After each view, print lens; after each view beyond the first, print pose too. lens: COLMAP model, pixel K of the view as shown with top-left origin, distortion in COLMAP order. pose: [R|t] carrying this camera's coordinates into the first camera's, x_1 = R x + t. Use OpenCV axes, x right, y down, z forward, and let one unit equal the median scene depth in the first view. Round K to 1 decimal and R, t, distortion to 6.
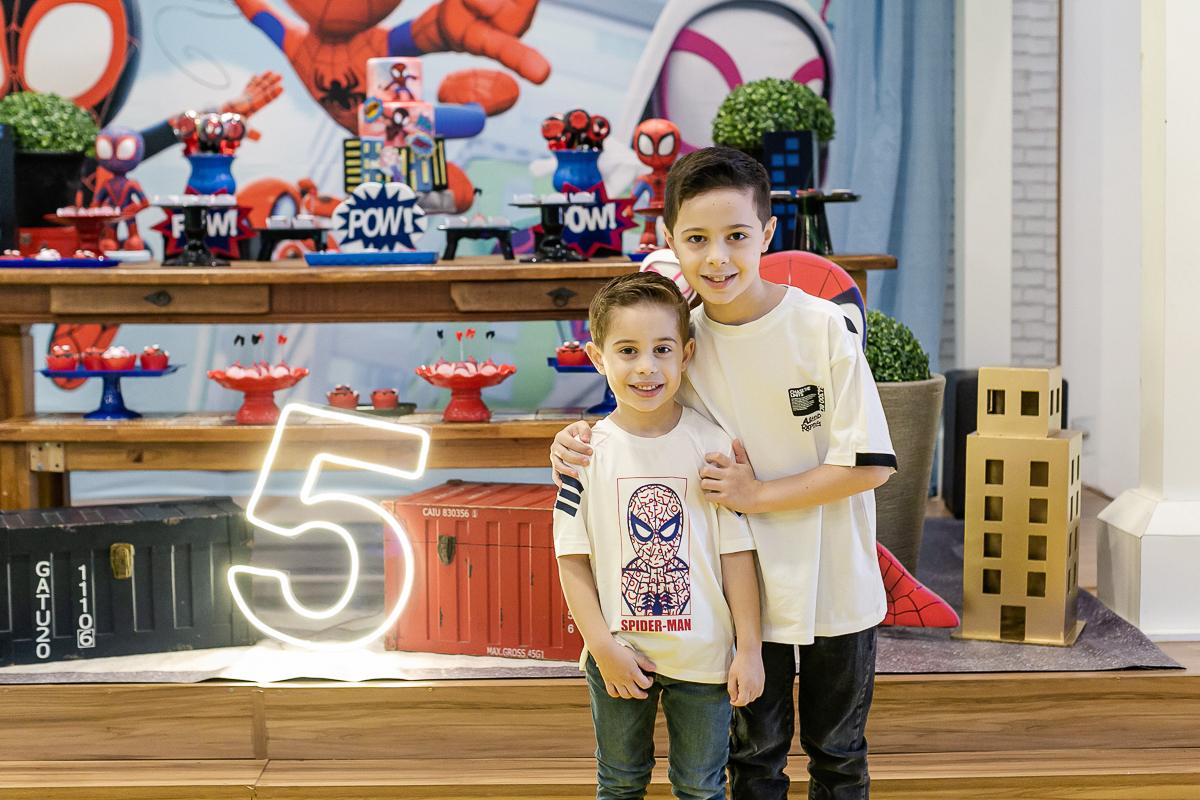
lens RADIAL K [[1837.0, 0, 630.9], [0, 1837.0, 401.3], [0, 0, 1]] dist [-0.187660, 0.421401]
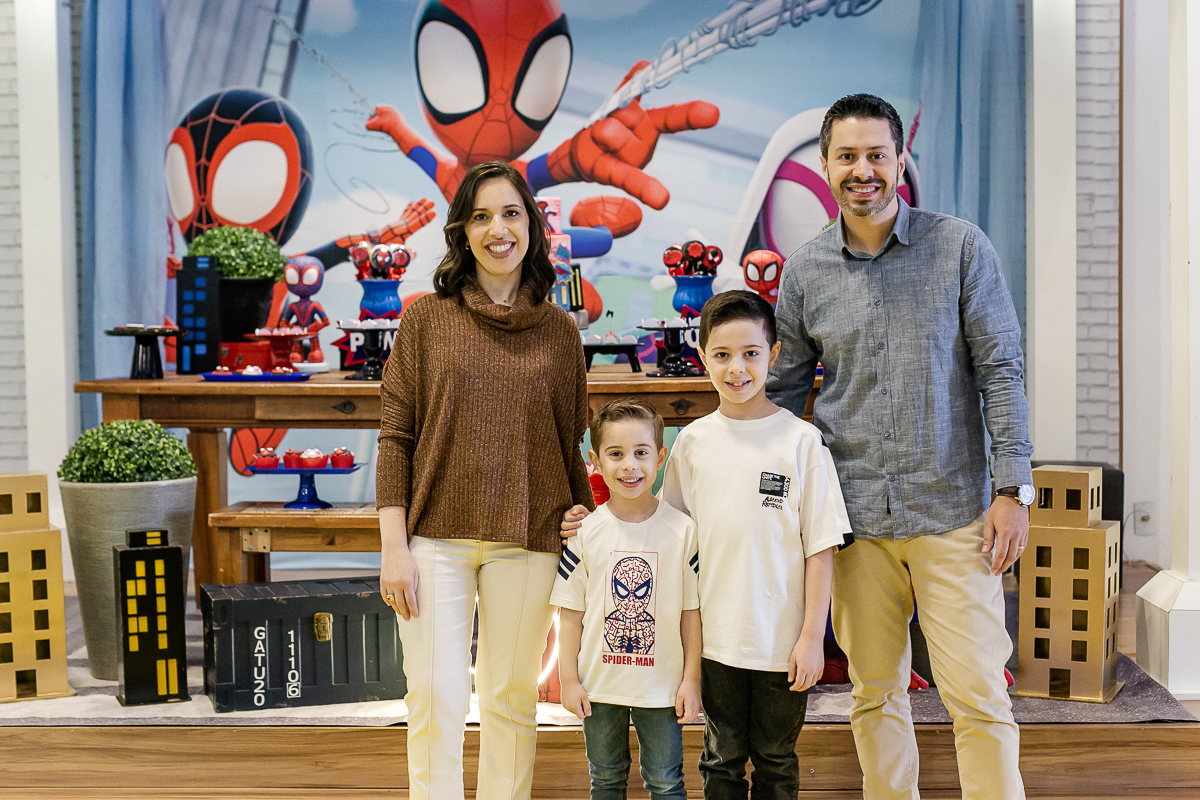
lens RADIAL K [[1837.0, 0, 630.9], [0, 1837.0, 401.3], [0, 0, 1]] dist [-0.187660, 0.421401]
pose [[0.998296, 0.000357, -0.058346, -0.001277], [-0.002468, 0.999345, -0.036100, -0.015497], [0.058295, 0.036182, 0.997644, -0.169052]]
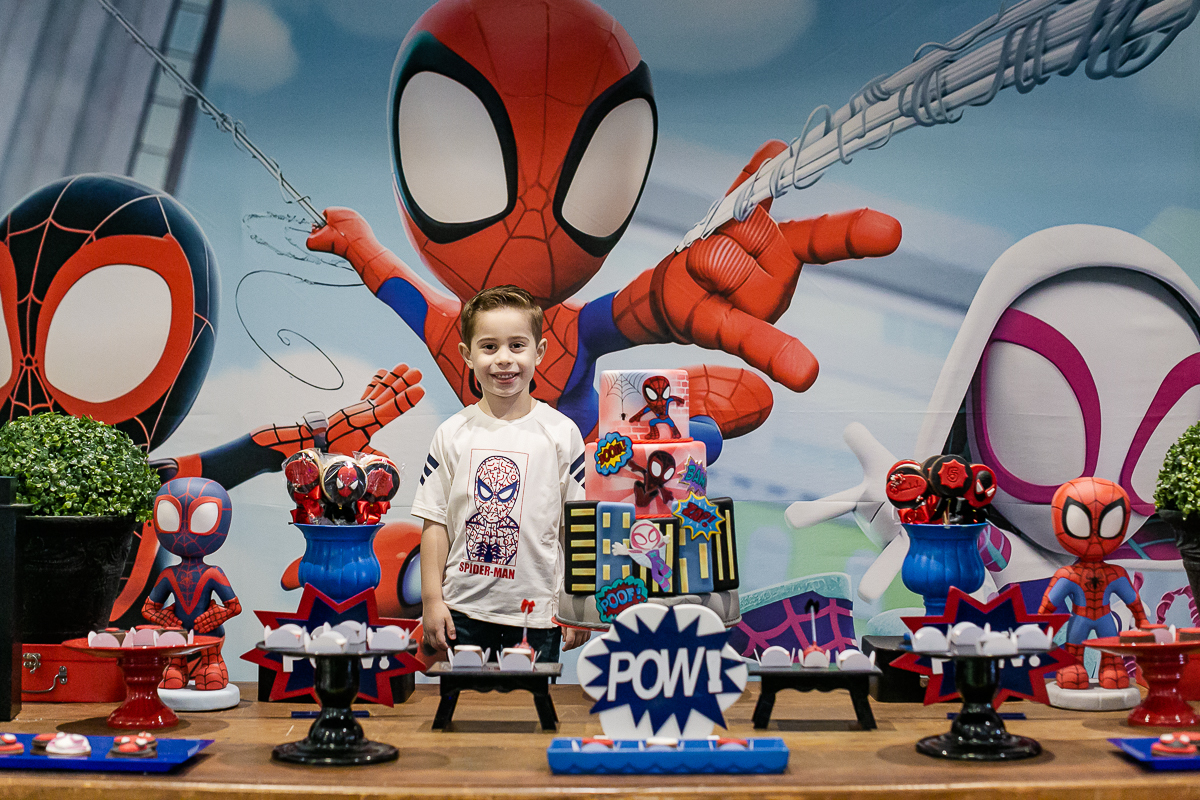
lens RADIAL K [[1796.8, 0, 600.0], [0, 1796.8, 400.0], [0, 0, 1]] dist [-0.153345, 0.084642]
pose [[0.999773, 0.006843, -0.020185, -0.136485], [-0.009344, 0.991915, -0.126560, -0.104184], [0.019156, 0.126720, 0.991754, 0.414681]]
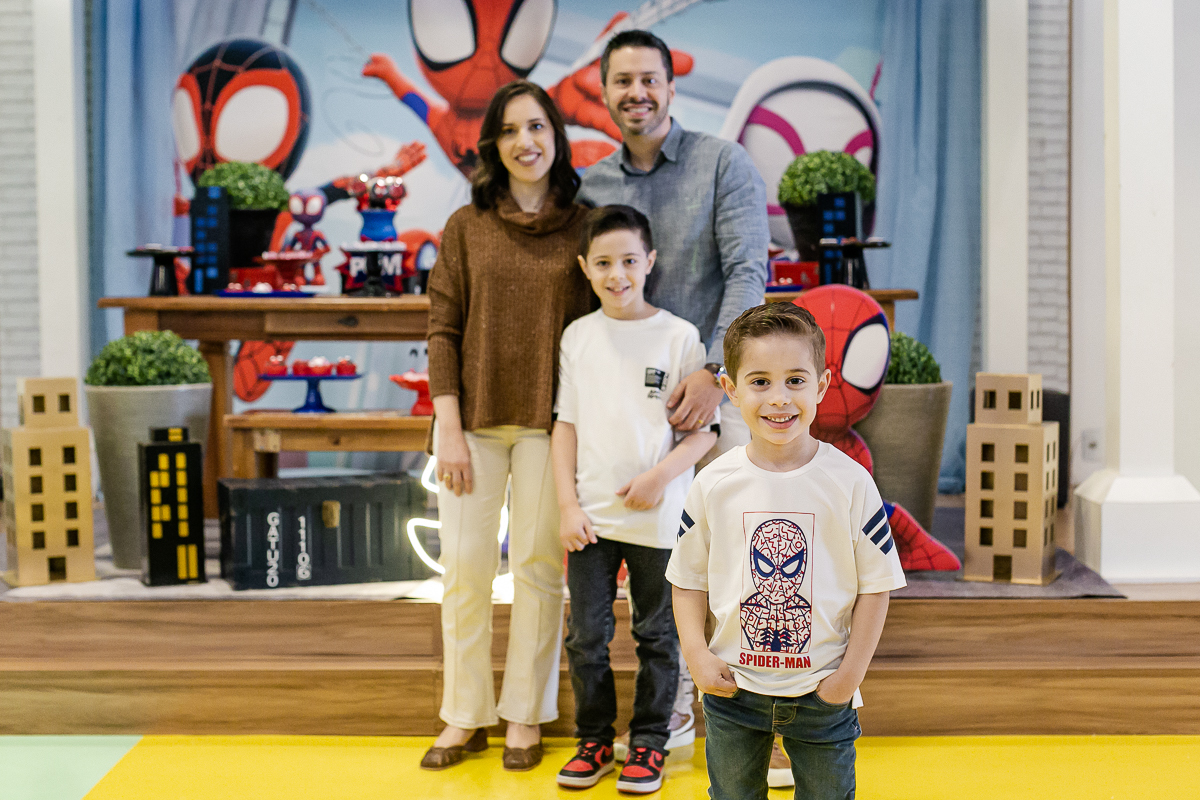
lens RADIAL K [[1837.0, 0, 630.9], [0, 1837.0, 401.3], [0, 0, 1]] dist [-0.187660, 0.421401]
pose [[0.999002, 0.003034, -0.044556, 0.000523], [-0.004217, 0.999641, -0.026471, 0.030133], [0.044460, 0.026632, 0.998656, -0.260837]]
